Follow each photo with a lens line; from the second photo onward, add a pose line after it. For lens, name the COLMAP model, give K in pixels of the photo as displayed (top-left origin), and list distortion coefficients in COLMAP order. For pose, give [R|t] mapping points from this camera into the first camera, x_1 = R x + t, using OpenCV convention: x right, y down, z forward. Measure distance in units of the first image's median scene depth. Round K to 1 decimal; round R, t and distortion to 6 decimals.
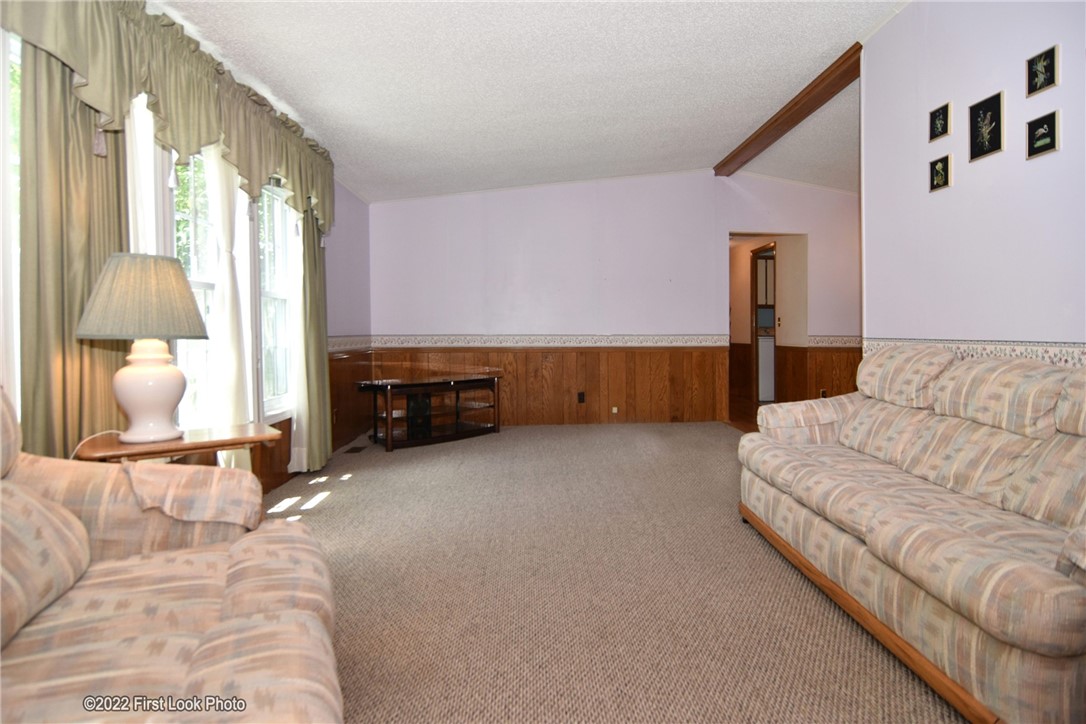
lens RADIAL K [[708.3, 0, 541.4], [0, 708.3, 333.4], [0, 0, 1]] dist [-0.027195, -0.001235]
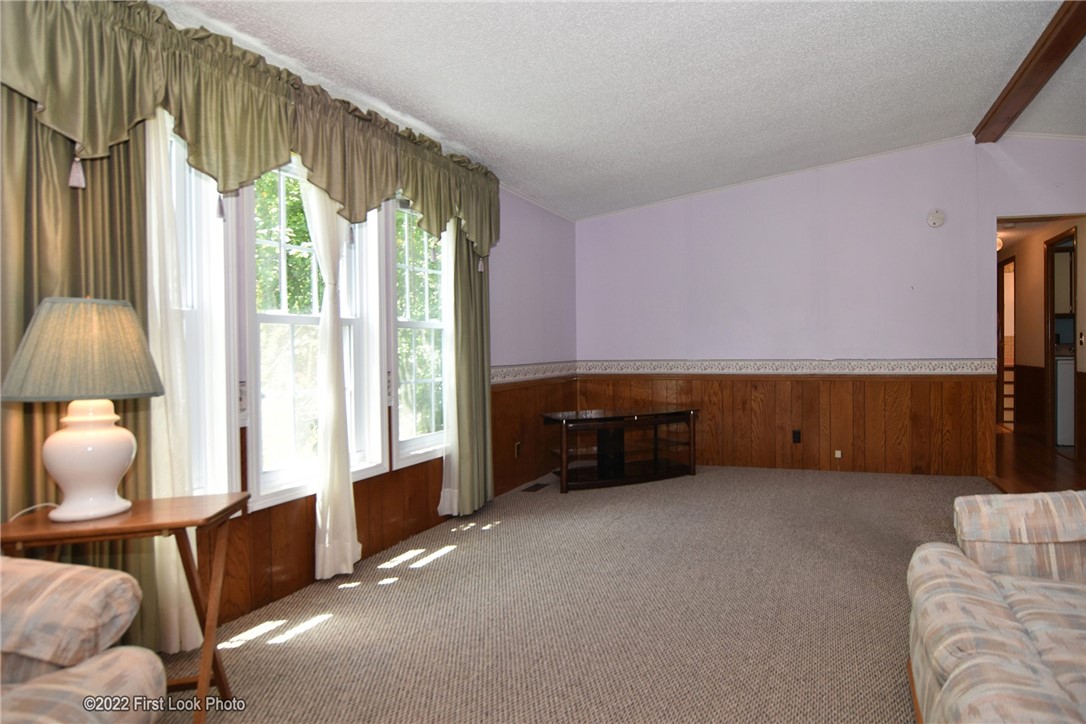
lens RADIAL K [[710.9, 0, 543.0], [0, 710.9, 362.0], [0, 0, 1]] dist [-0.006177, -0.026489]
pose [[0.929259, -0.012629, -0.369214, 0.097339], [0.018741, 0.999740, 0.012972, -0.012774], [0.368954, -0.018974, 0.929254, 0.146307]]
